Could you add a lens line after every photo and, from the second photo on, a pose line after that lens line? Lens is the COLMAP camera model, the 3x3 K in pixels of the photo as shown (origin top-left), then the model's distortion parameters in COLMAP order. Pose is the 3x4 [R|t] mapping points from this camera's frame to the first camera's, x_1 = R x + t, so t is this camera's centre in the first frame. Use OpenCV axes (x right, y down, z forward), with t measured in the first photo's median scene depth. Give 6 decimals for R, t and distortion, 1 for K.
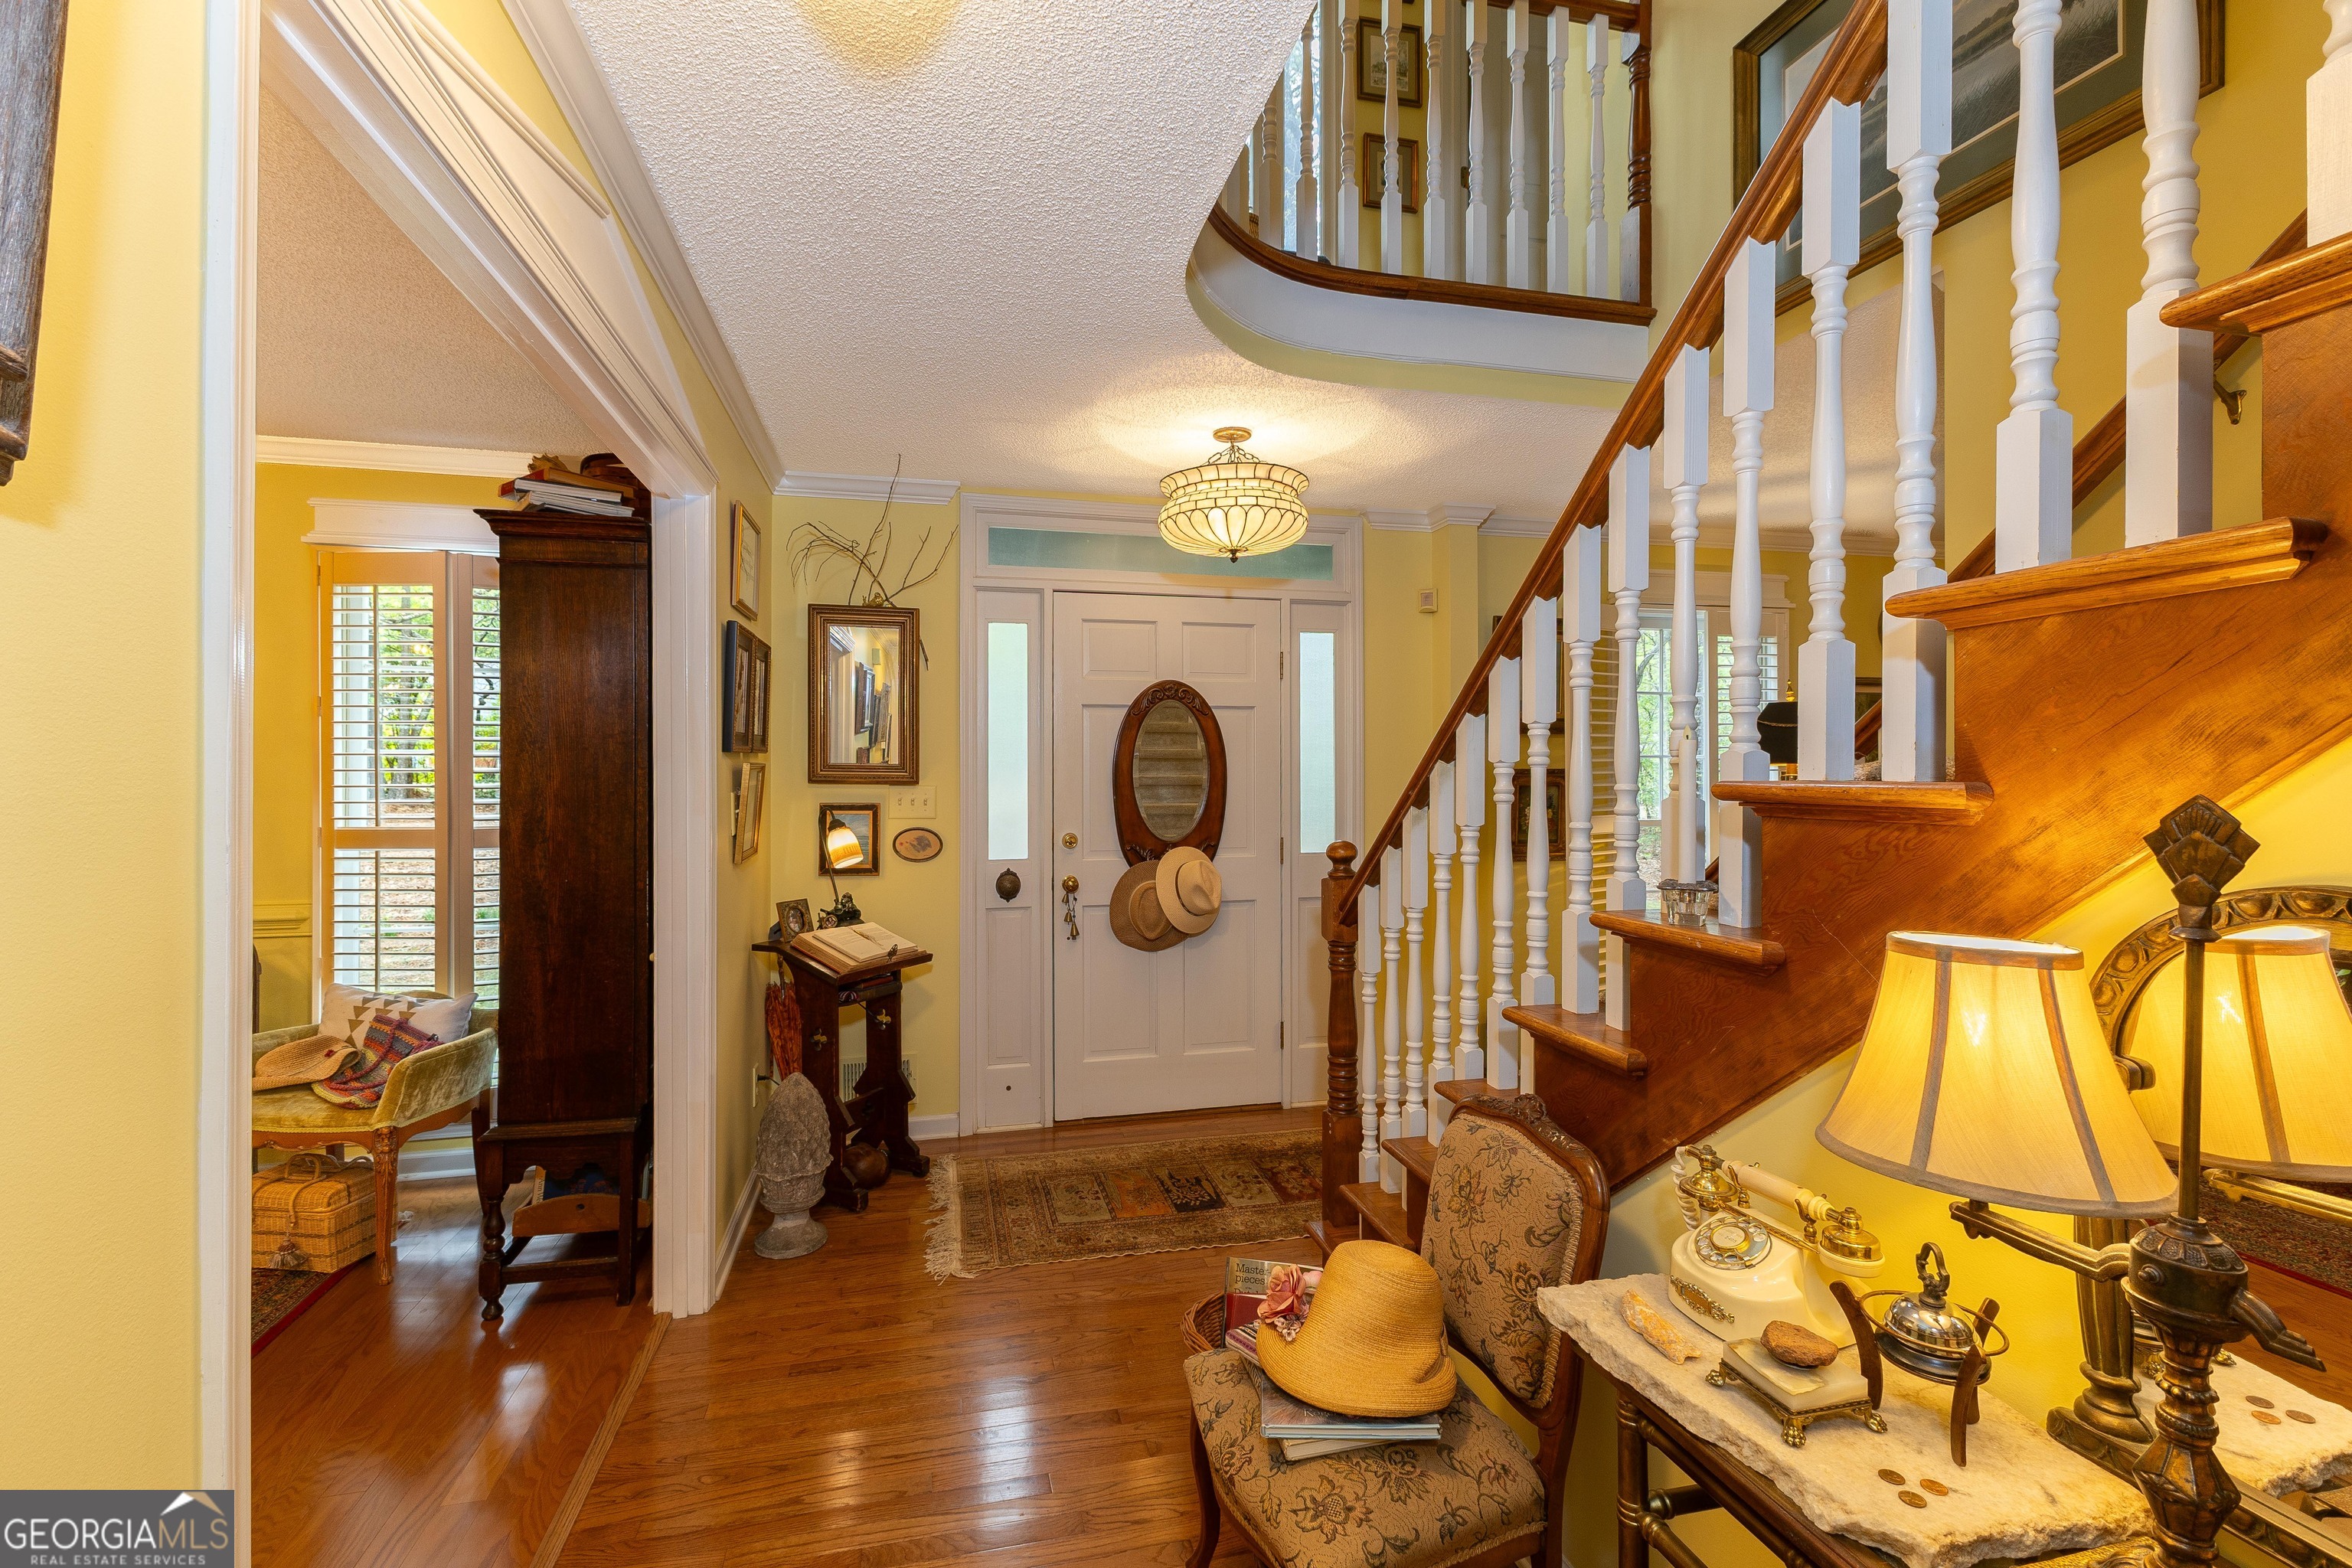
lens RADIAL K [[1015.9, 0, 1189.8], [0, 1015.9, 771.1], [0, 0, 1]] dist [0.008371, -0.000199]
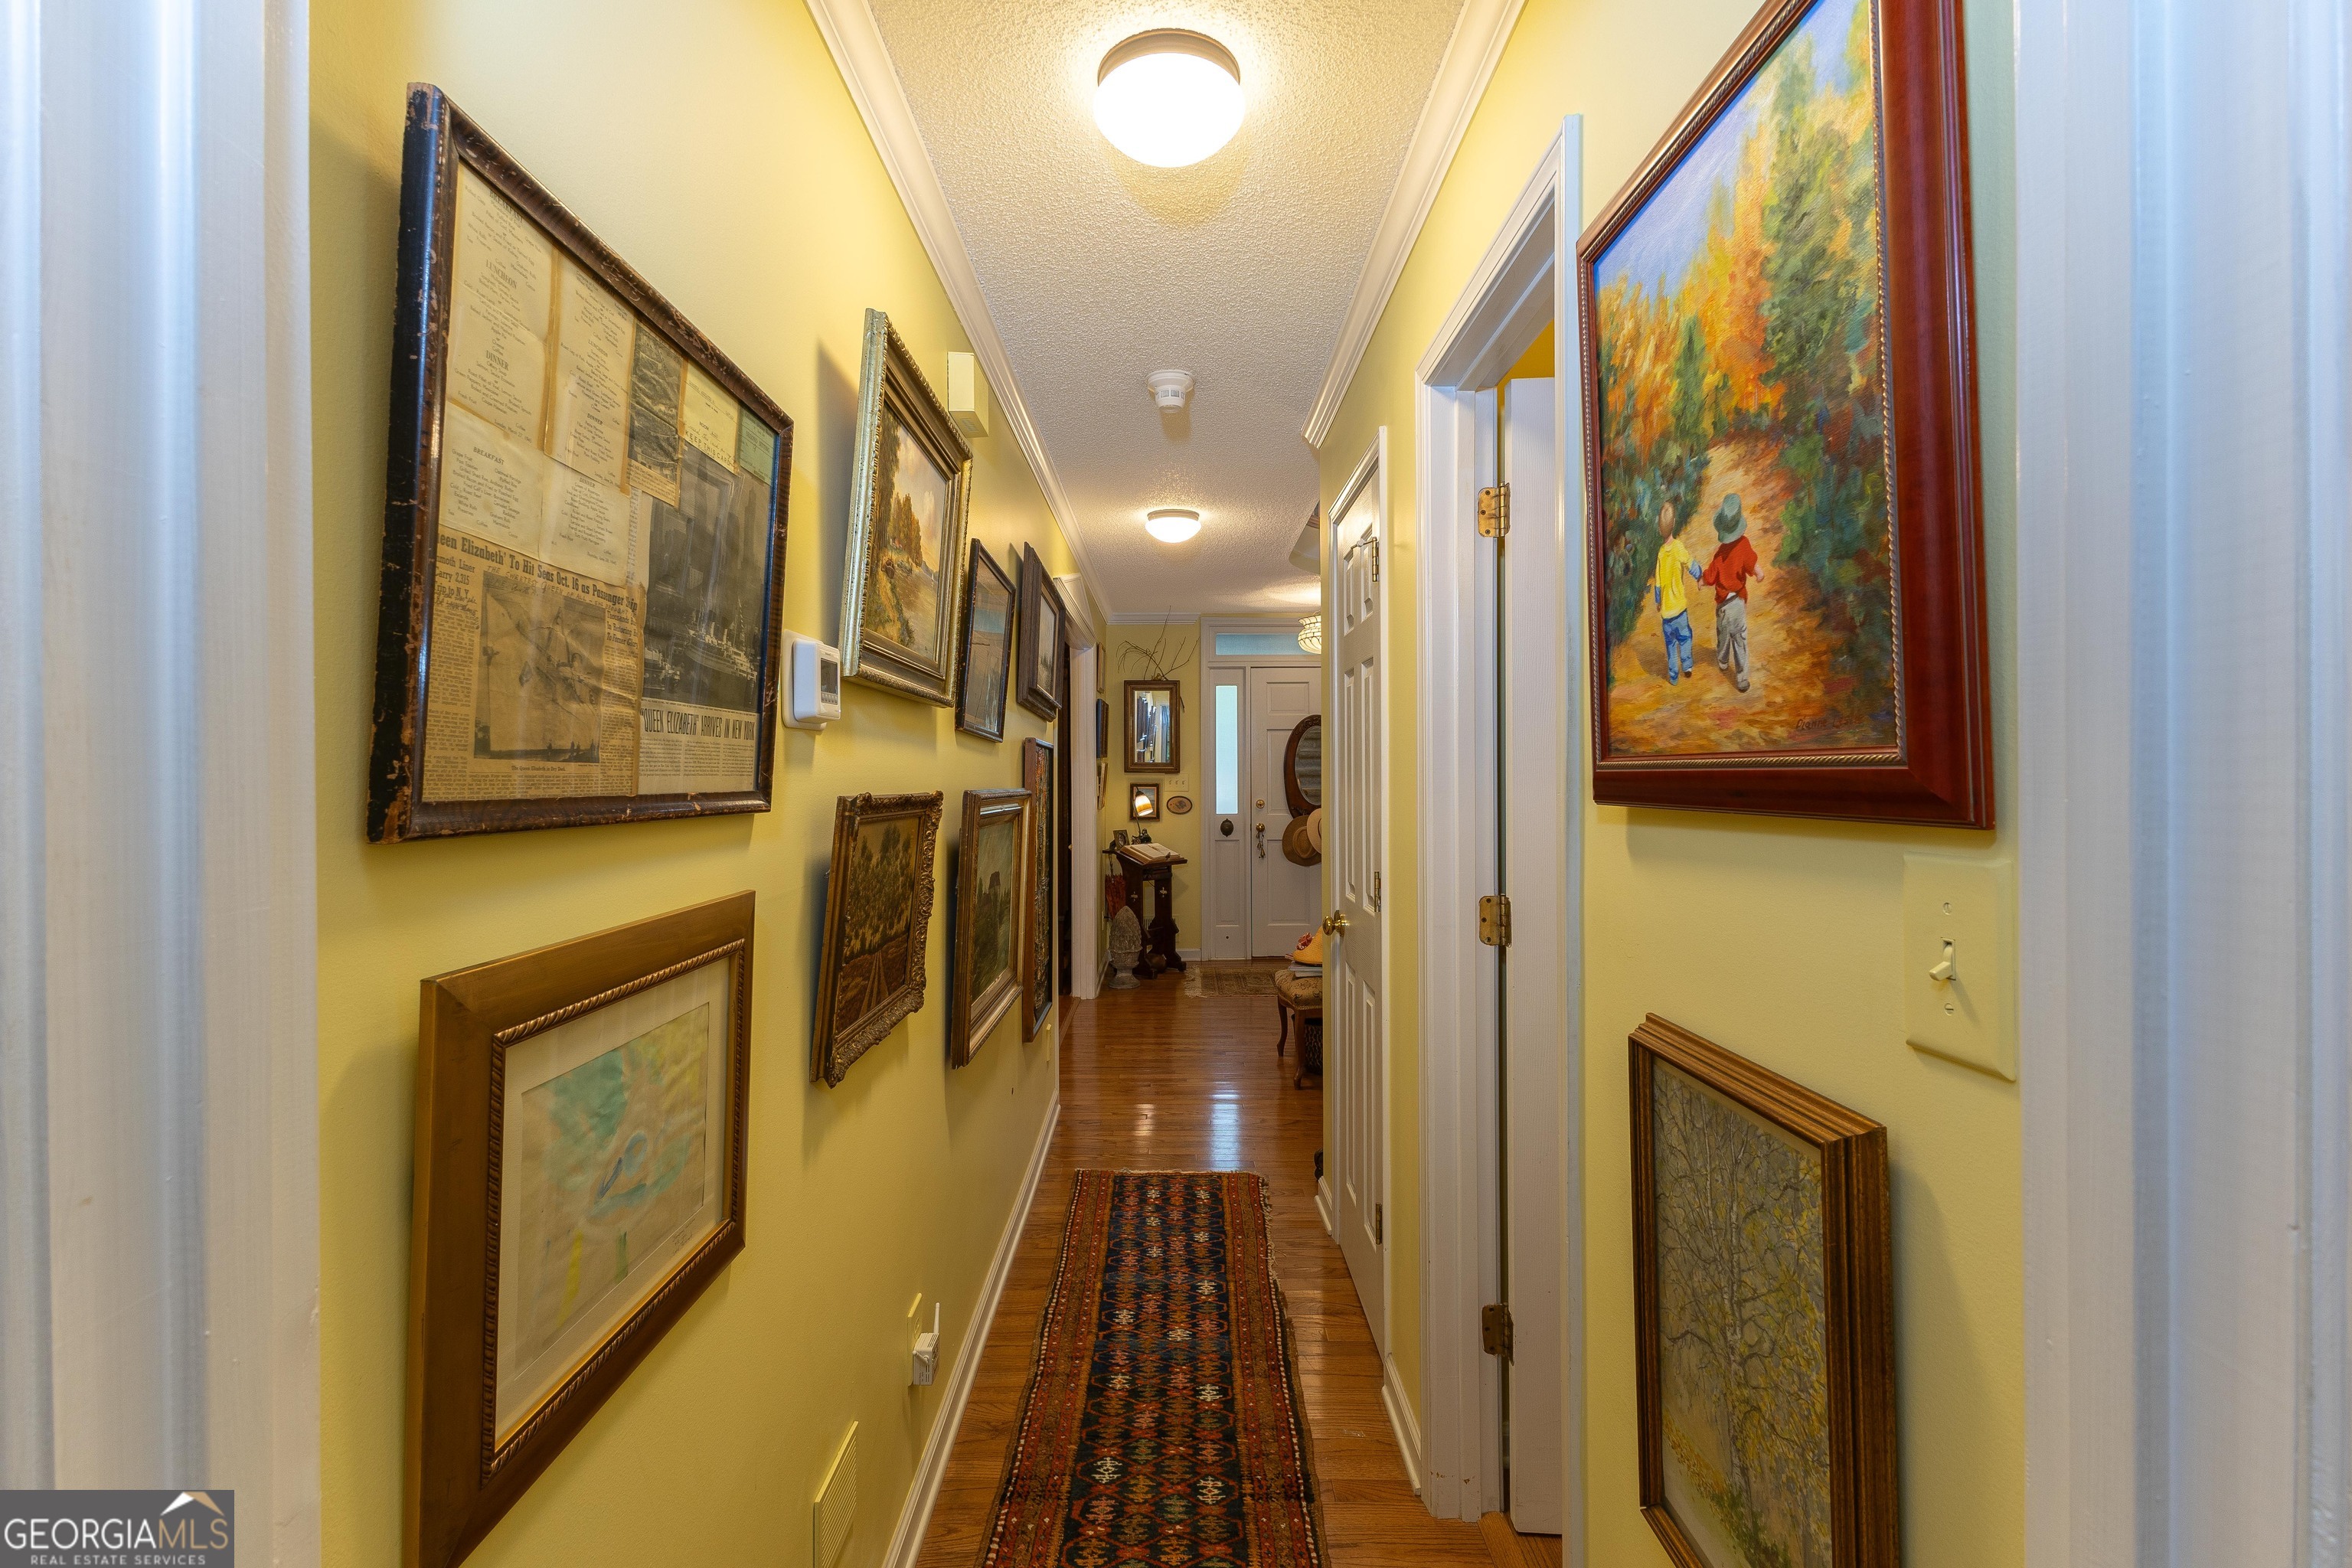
lens RADIAL K [[1015.9, 0, 1177.8], [0, 1015.9, 786.3], [0, 0, 1]] dist [0.008371, -0.000199]
pose [[0.967451, 0.000595, -0.253057, 0.240327], [0.003939, 0.999841, 0.017408, 0.005193], [0.253027, -0.017839, 0.967295, -0.958384]]
